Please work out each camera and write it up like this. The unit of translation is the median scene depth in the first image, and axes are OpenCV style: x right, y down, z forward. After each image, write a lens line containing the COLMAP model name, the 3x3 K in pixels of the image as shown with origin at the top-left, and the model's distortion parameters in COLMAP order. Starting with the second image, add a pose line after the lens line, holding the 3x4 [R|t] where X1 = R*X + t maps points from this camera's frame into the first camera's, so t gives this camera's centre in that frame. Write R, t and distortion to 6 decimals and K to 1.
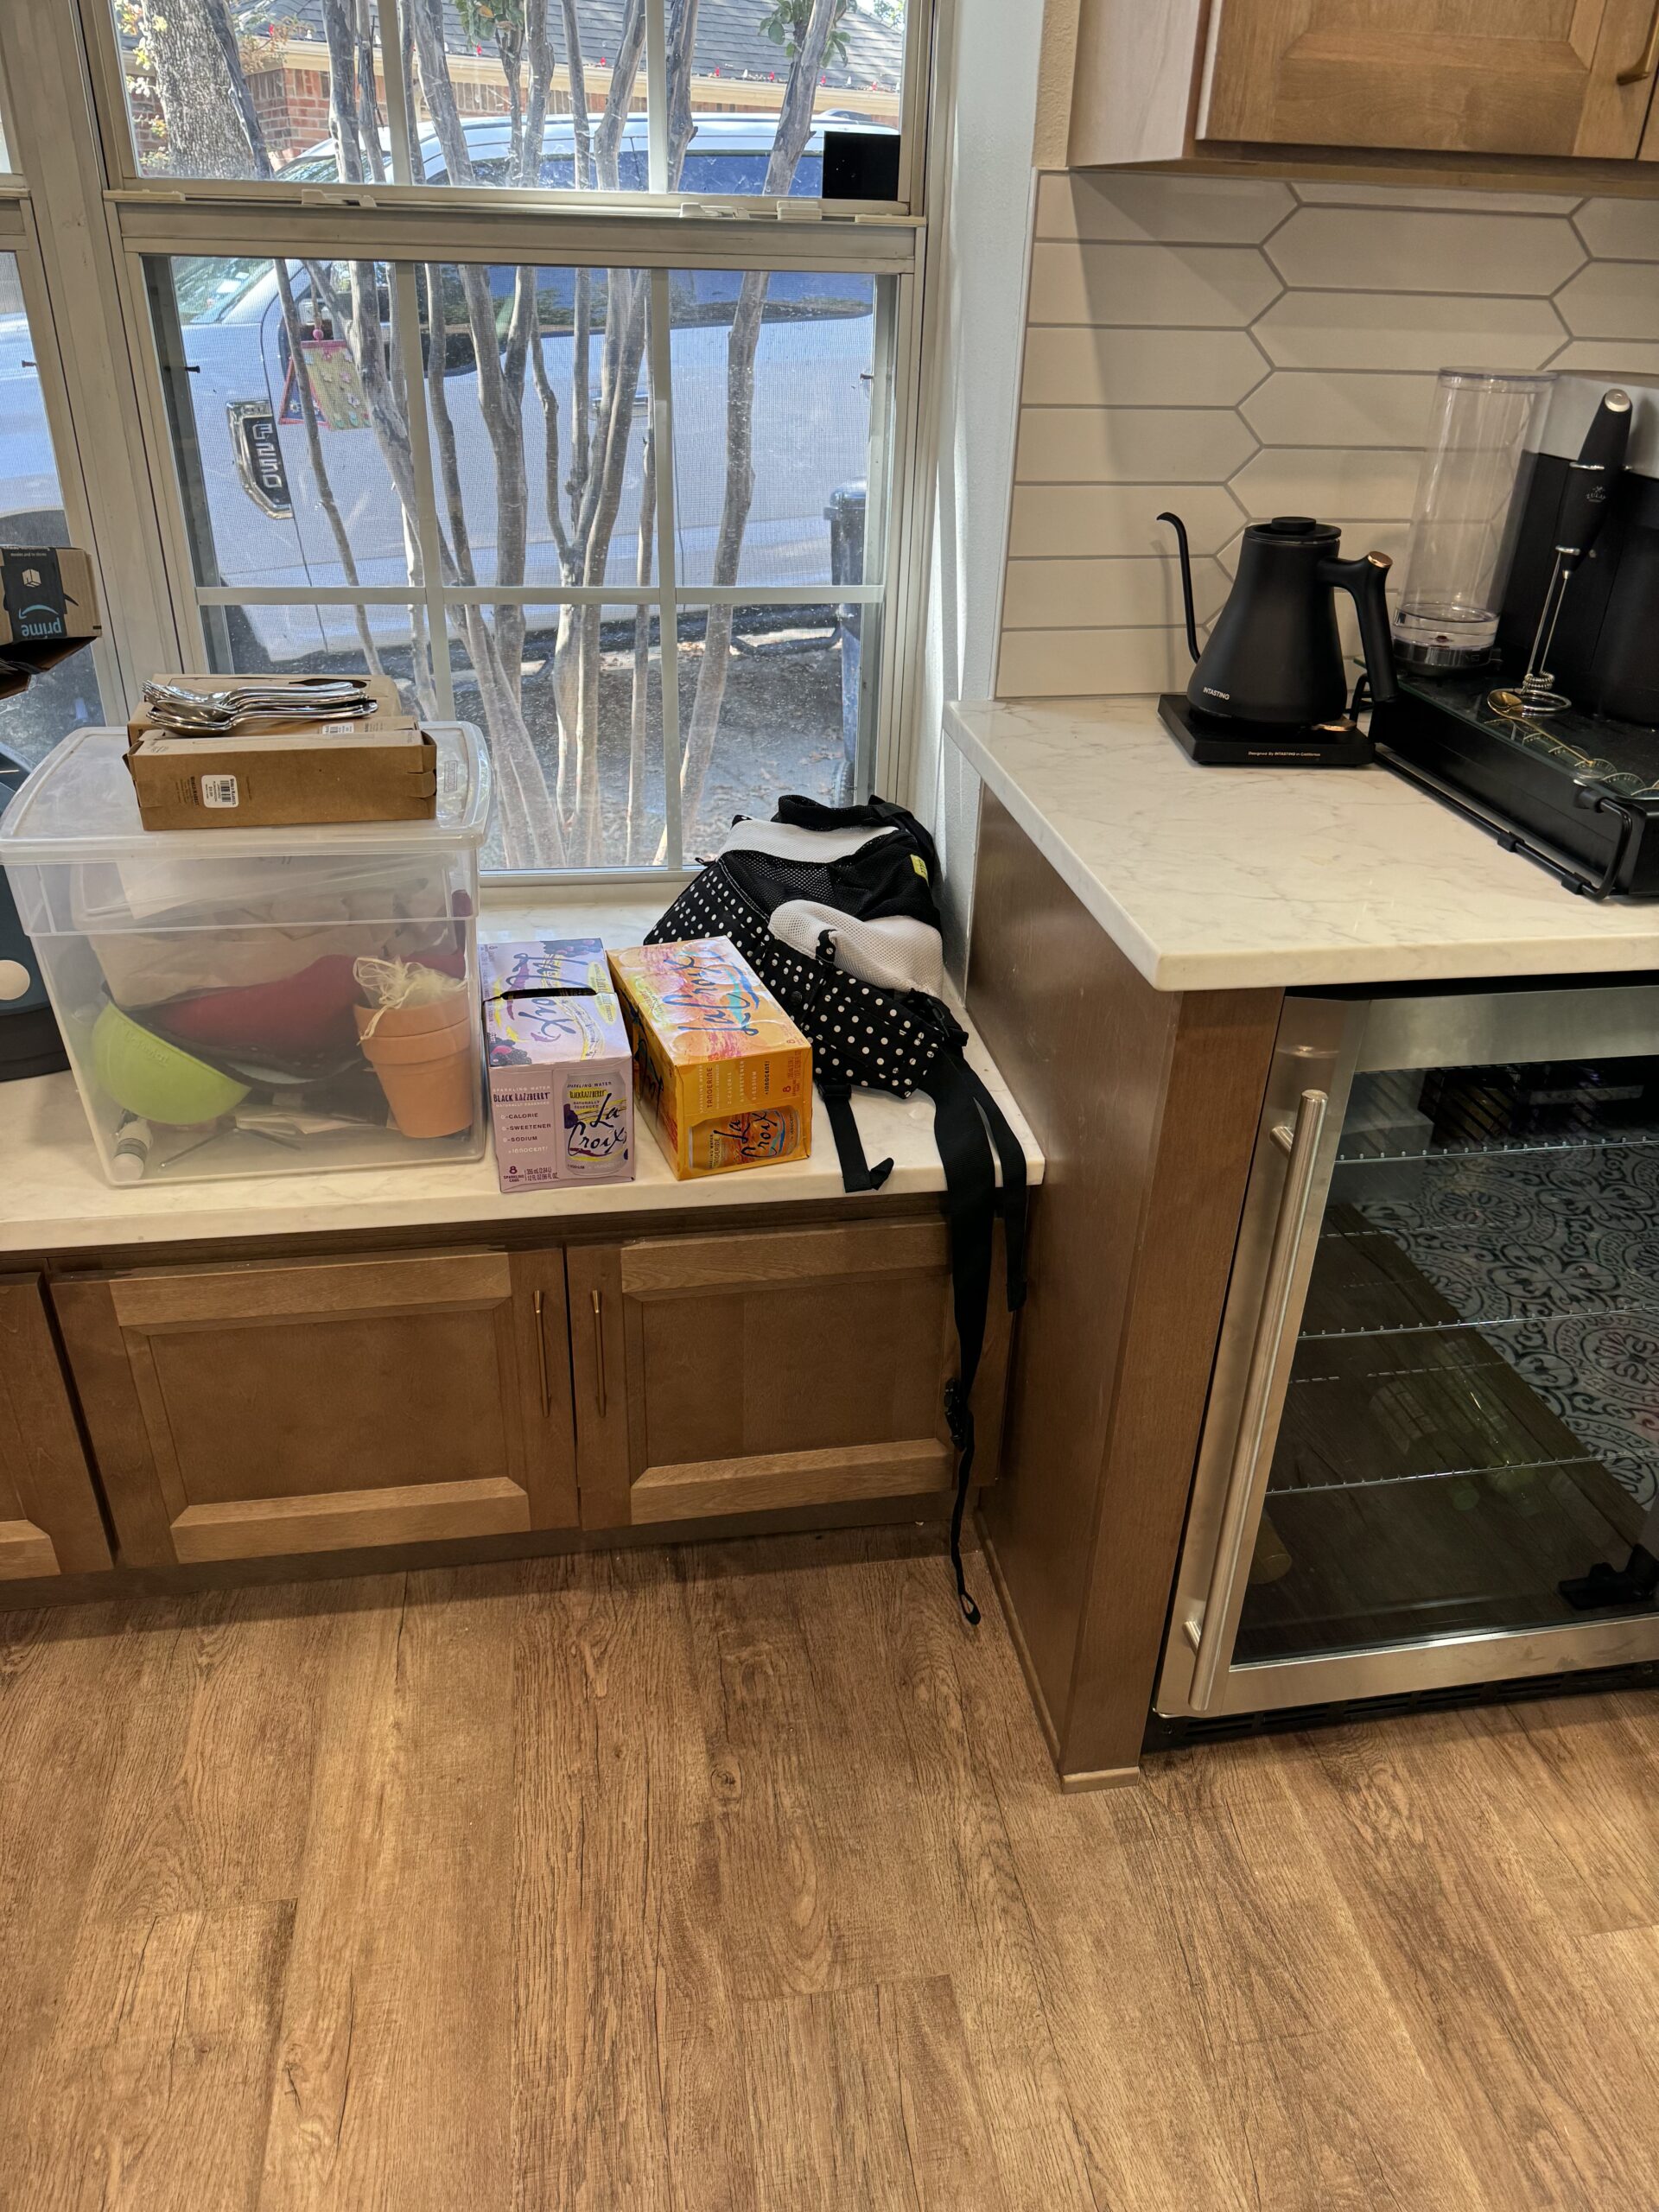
lens RADIAL K [[1542.0, 0, 836.9], [0, 1542.0, 1110.9], [0, 0, 1]] dist [0.001956, 0.004125]
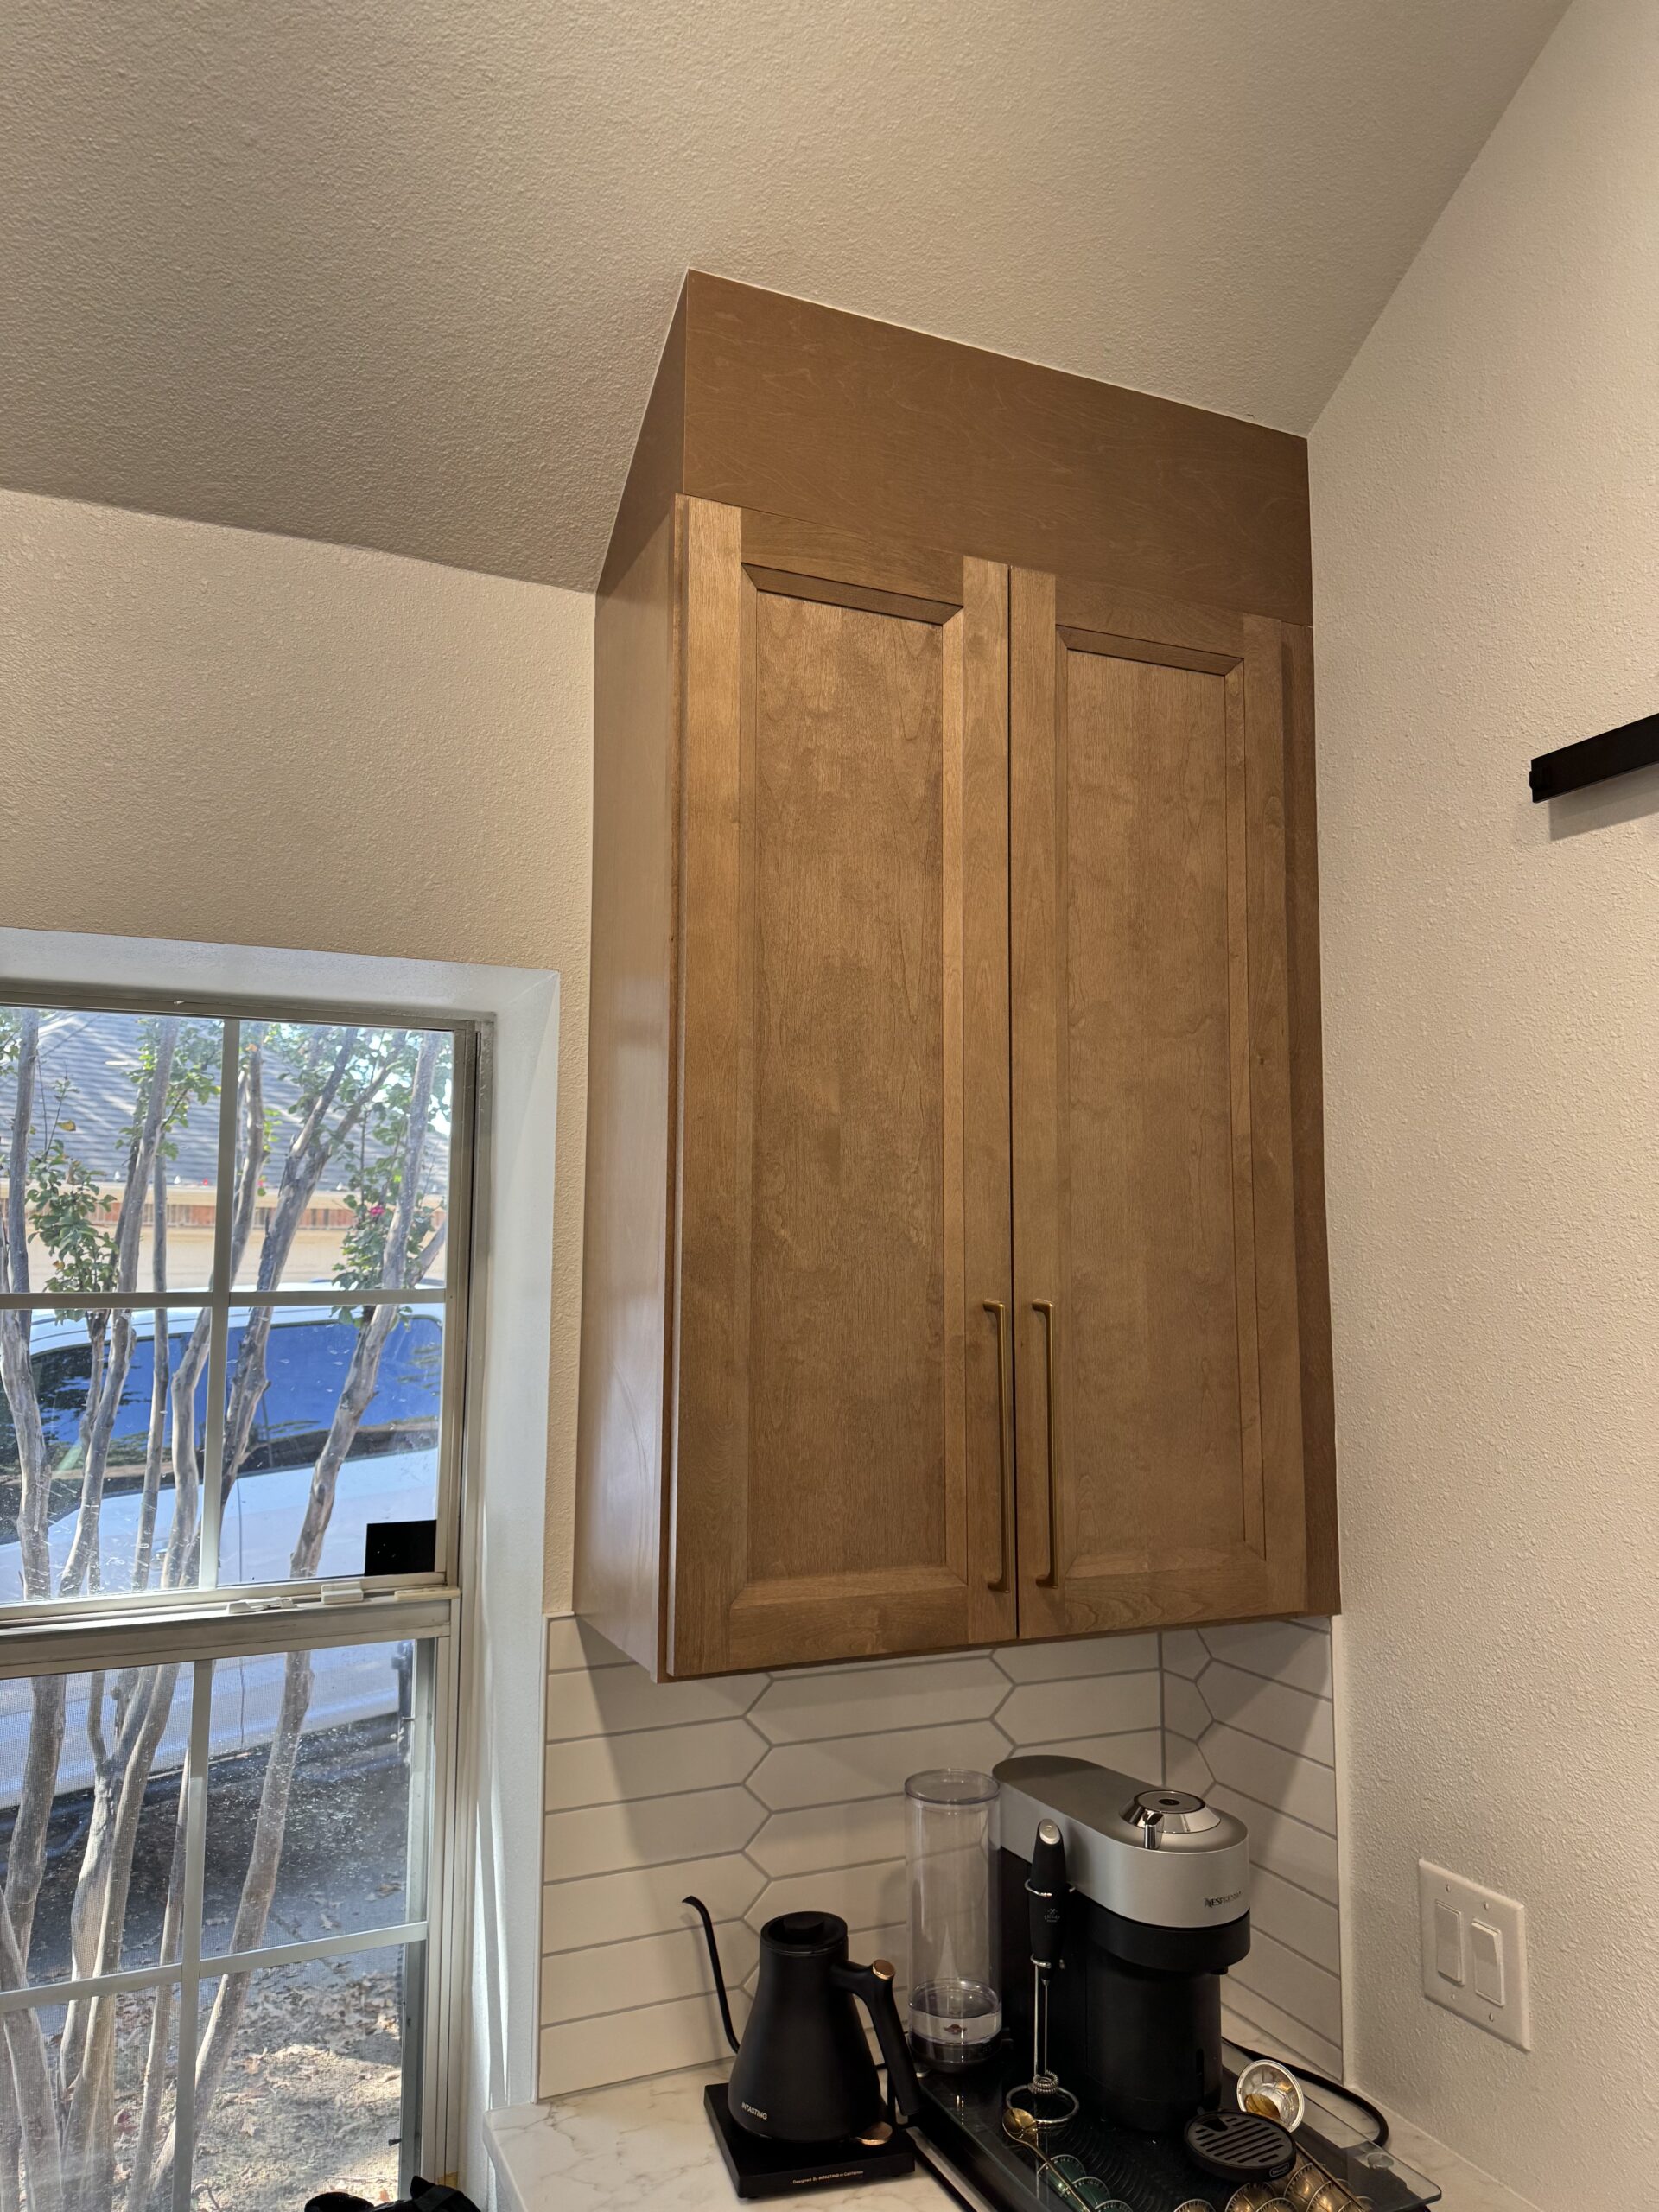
lens RADIAL K [[1542.0, 0, 822.0], [0, 1542.0, 1110.0], [0, 0, 1]] dist [0.001956, 0.004125]
pose [[0.968560, -0.003481, 0.248754, 0.039550], [0.145305, 0.819536, -0.554299, -0.230007], [-0.201933, 0.573017, 0.794276, -0.168793]]
